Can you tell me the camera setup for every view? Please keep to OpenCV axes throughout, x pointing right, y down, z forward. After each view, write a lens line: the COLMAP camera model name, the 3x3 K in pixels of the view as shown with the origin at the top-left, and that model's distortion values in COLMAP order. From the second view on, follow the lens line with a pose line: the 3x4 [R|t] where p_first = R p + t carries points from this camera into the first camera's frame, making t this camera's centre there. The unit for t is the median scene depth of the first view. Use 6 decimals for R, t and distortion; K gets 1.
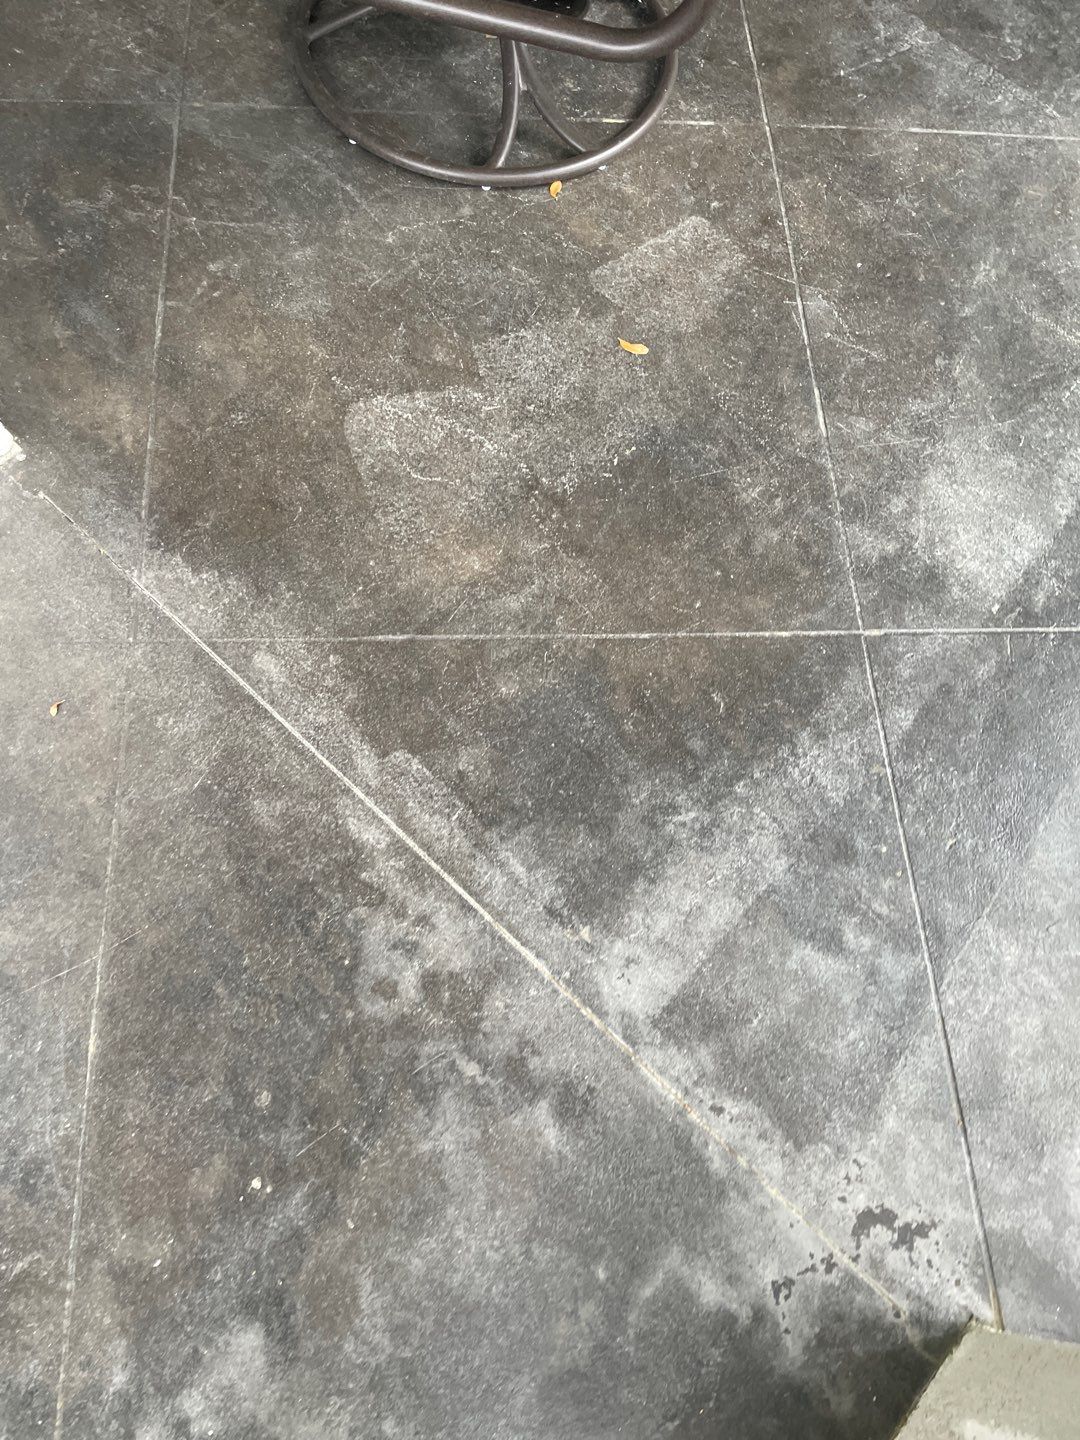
lens RADIAL K [[1123.7, 0, 544.0], [0, 1123.7, 694.3], [0, 0, 1]] dist [0.097090, -0.128419]
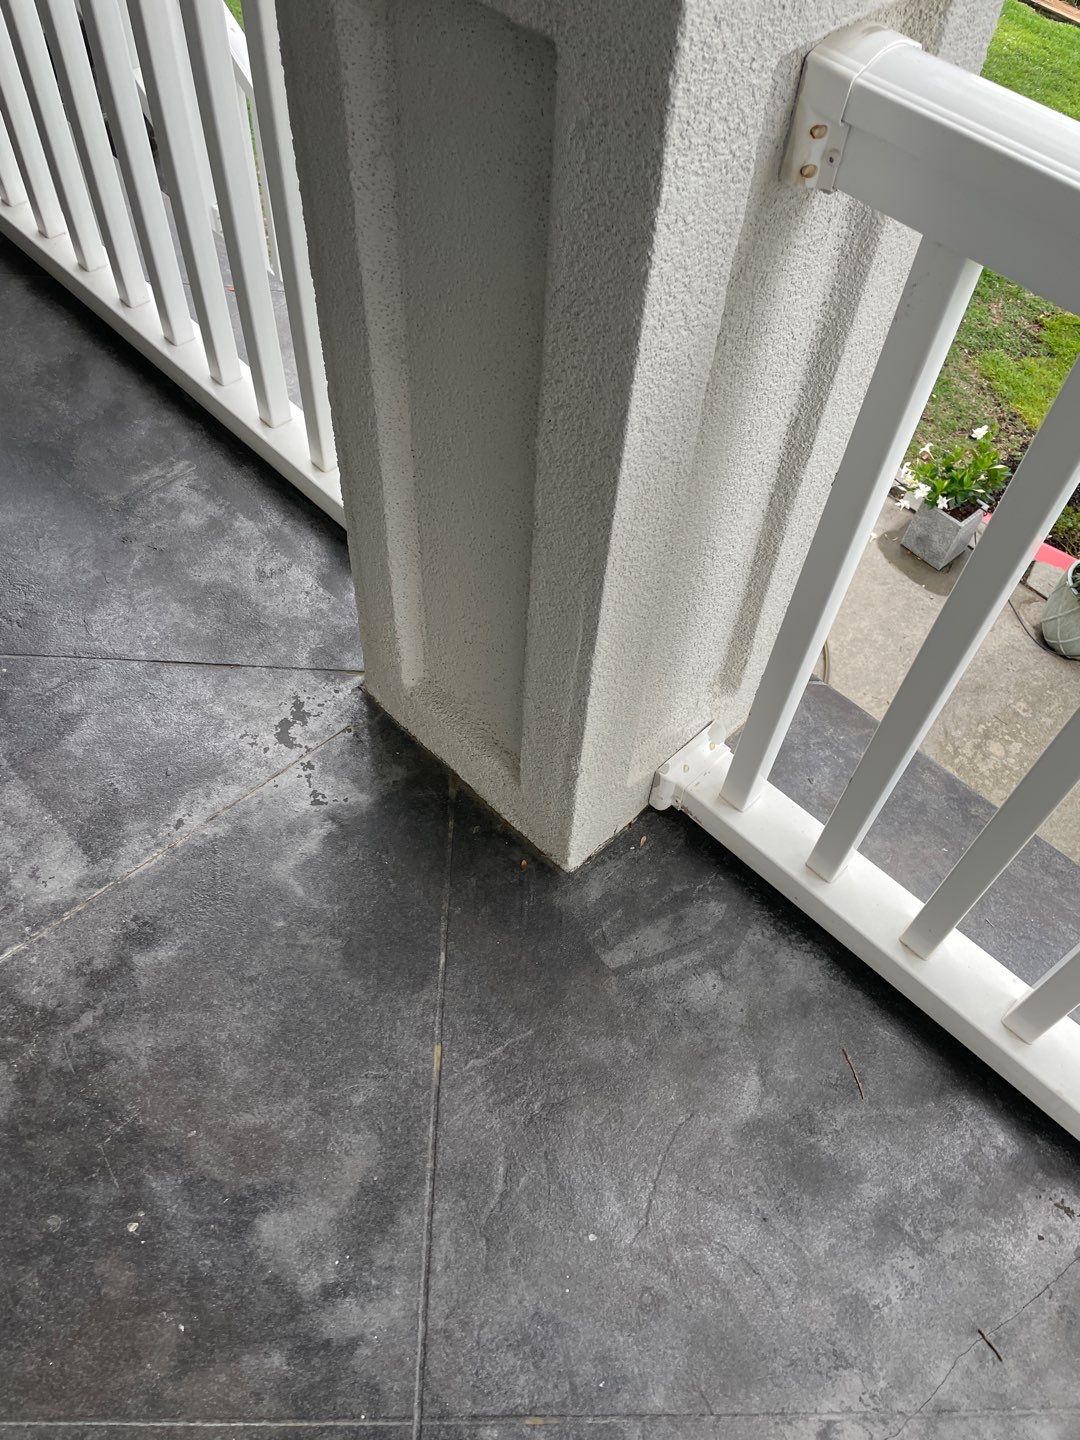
lens RADIAL K [[1123.7, 0, 544.0], [0, 1123.7, 694.3], [0, 0, 1]] dist [0.097090, -0.128419]
pose [[0.052666, -0.839679, 0.540523, -0.373324], [0.881163, 0.293757, 0.370483, 0.224925], [-0.469870, 0.456777, 0.755366, -0.162533]]
